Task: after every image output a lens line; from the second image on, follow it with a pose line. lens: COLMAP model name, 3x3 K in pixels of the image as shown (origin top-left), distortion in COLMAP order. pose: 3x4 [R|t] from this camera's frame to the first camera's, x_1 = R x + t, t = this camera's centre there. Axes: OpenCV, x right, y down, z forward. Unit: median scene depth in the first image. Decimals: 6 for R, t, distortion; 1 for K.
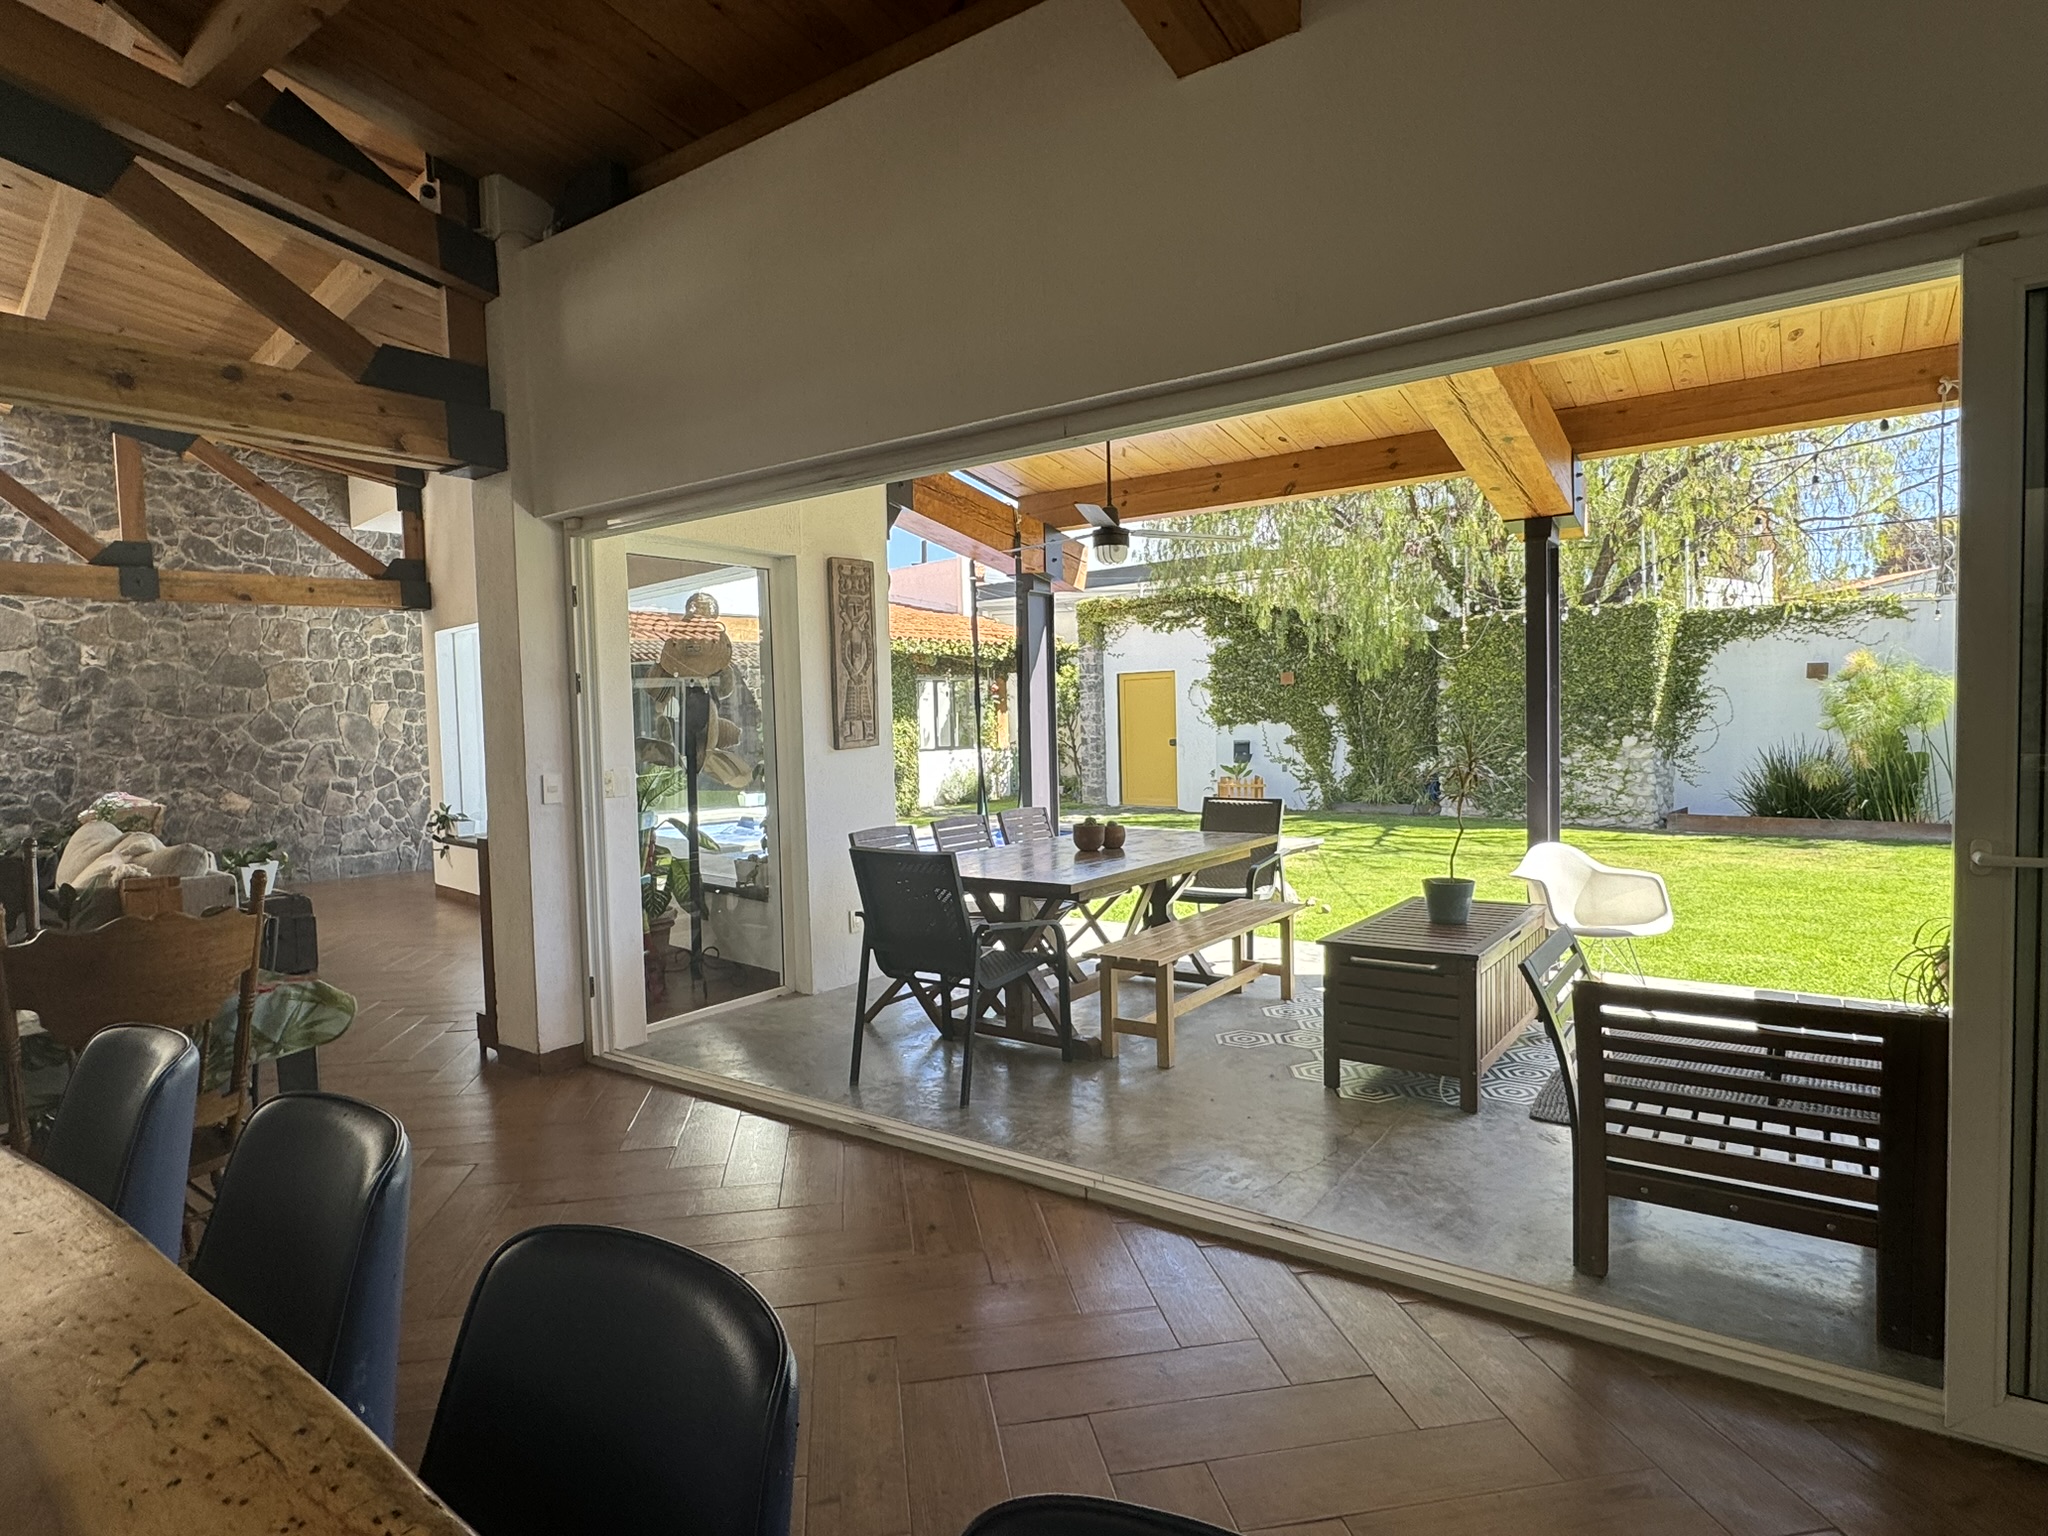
lens RADIAL K [[1101.7, 0, 1024.0], [0, 1101.7, 768.0], [0, 0, 1]] dist [-0.000199, -0.000733]
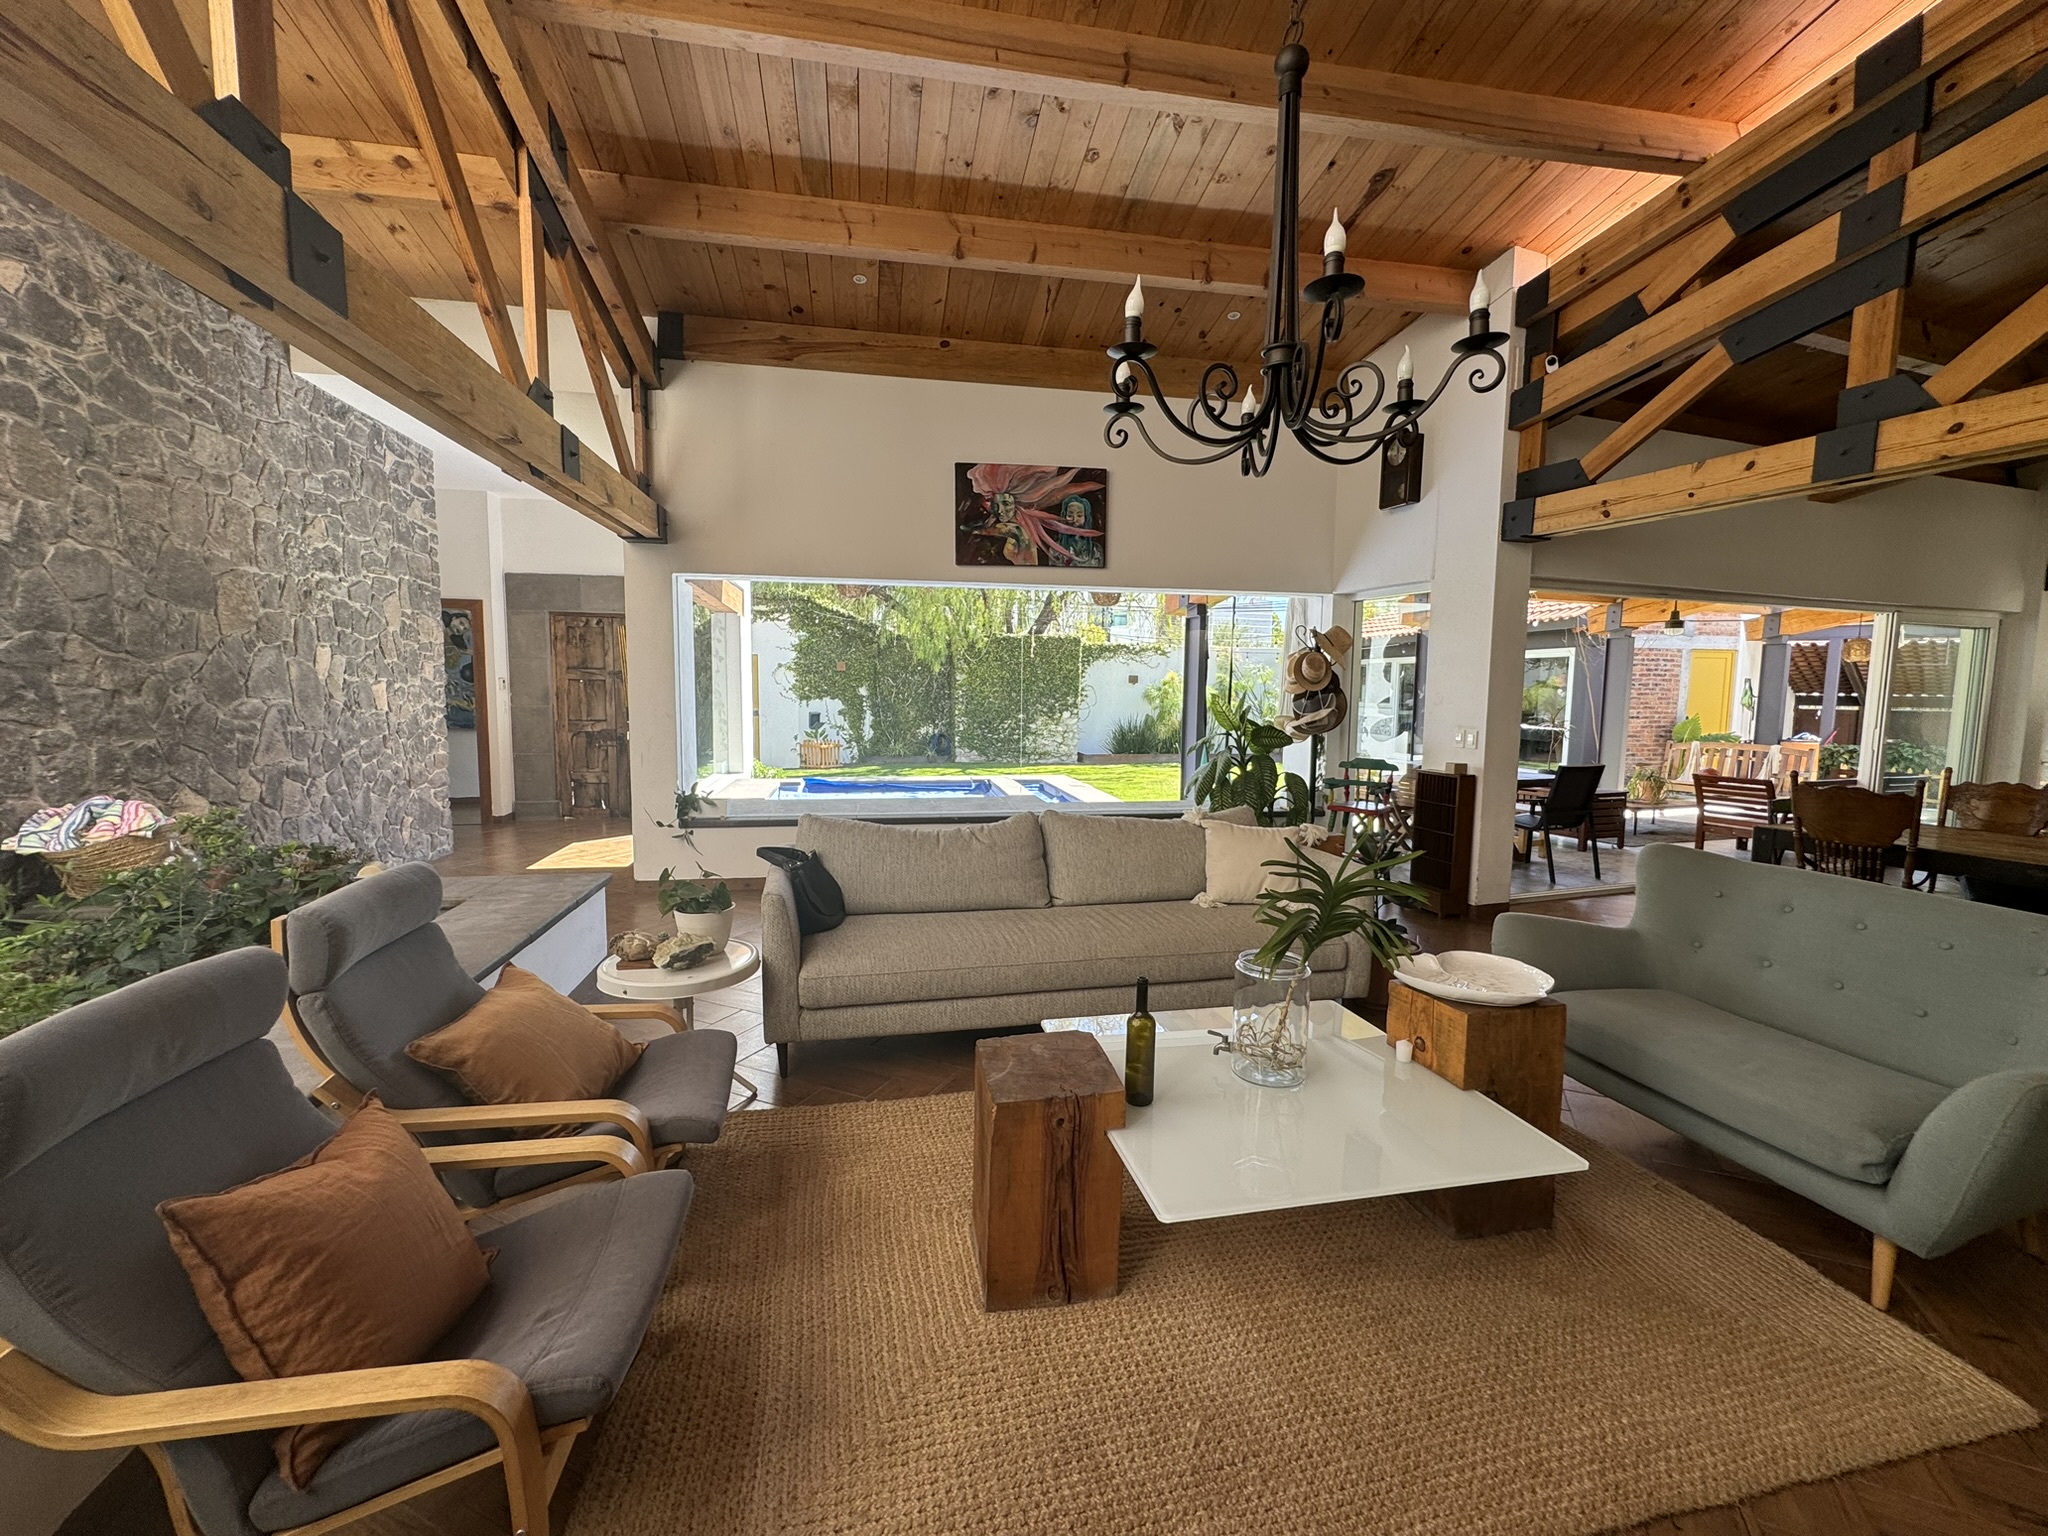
lens RADIAL K [[845.3, 0, 1024.0], [0, 845.3, 768.0], [0, 0, 1]] dist [-0.001153, -0.000195]
pose [[0.566362, -0.046151, 0.822864, -0.847018], [0.013785, 0.998822, 0.046532, -0.003393], [-0.824042, -0.015011, 0.566330, 0.393777]]
